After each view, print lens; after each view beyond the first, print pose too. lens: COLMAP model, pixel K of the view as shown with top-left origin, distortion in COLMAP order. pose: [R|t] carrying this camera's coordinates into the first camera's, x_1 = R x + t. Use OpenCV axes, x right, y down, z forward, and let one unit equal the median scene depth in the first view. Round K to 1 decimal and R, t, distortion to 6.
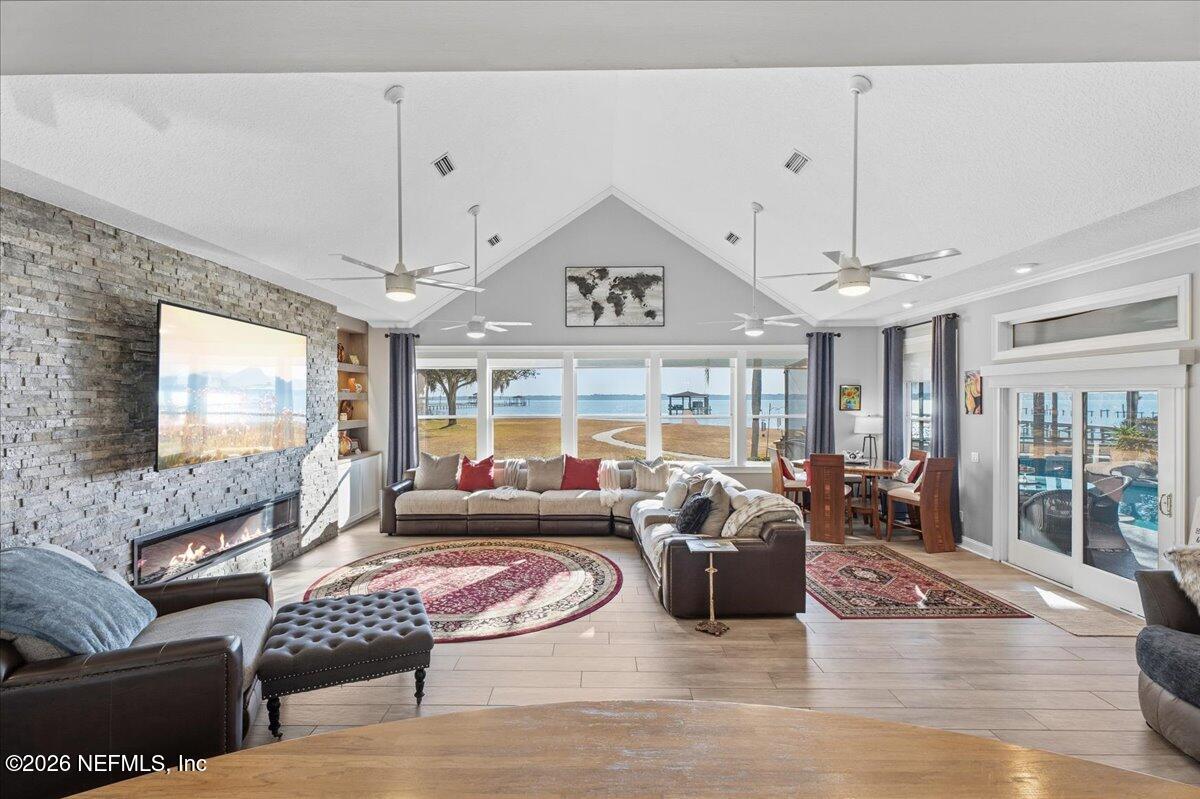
lens RADIAL K [[538.6, 0, 593.4], [0, 538.6, 404.2], [0, 0, 1]] dist [0.001049, -0.000044]
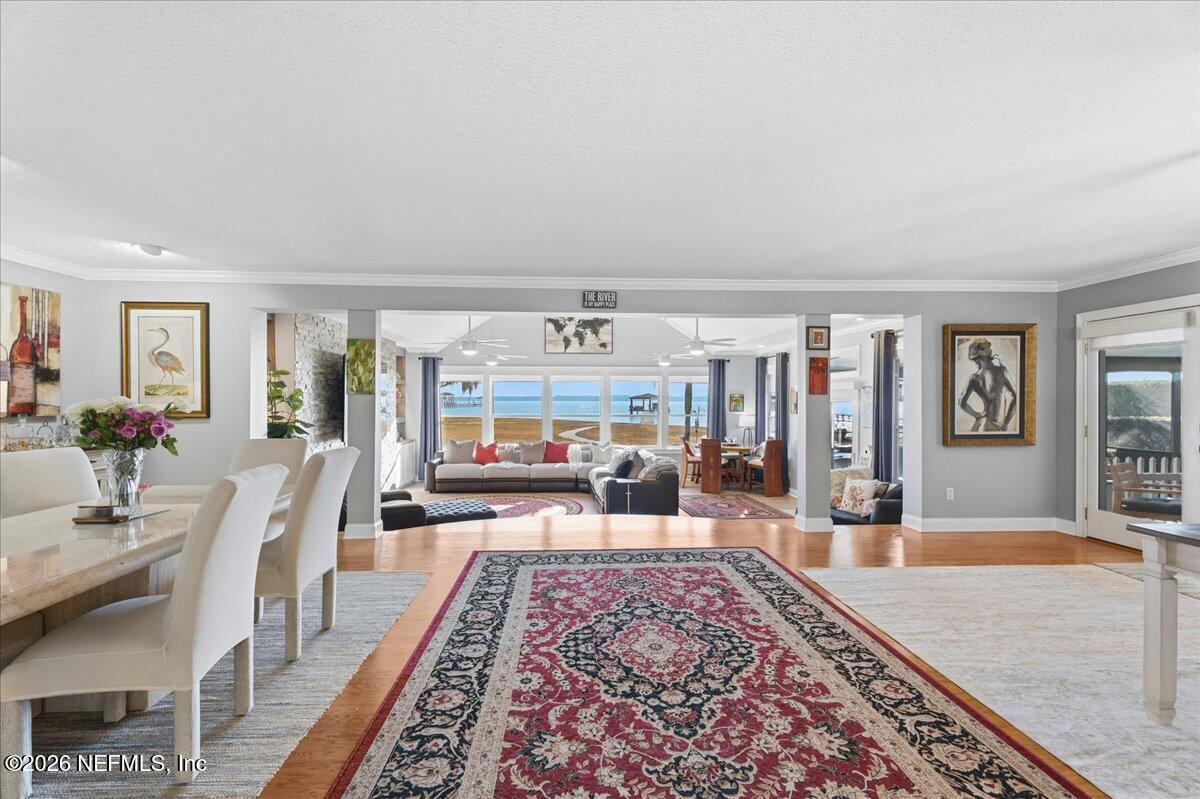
lens RADIAL K [[538.6, 0, 593.4], [0, 538.6, 404.2], [0, 0, 1]] dist [0.001049, -0.000044]
pose [[0.997575, 0.003472, 0.069511, -0.024467], [-0.003346, 0.999993, -0.001923, -0.004841], [-0.069518, 0.001686, 0.997579, -0.517328]]
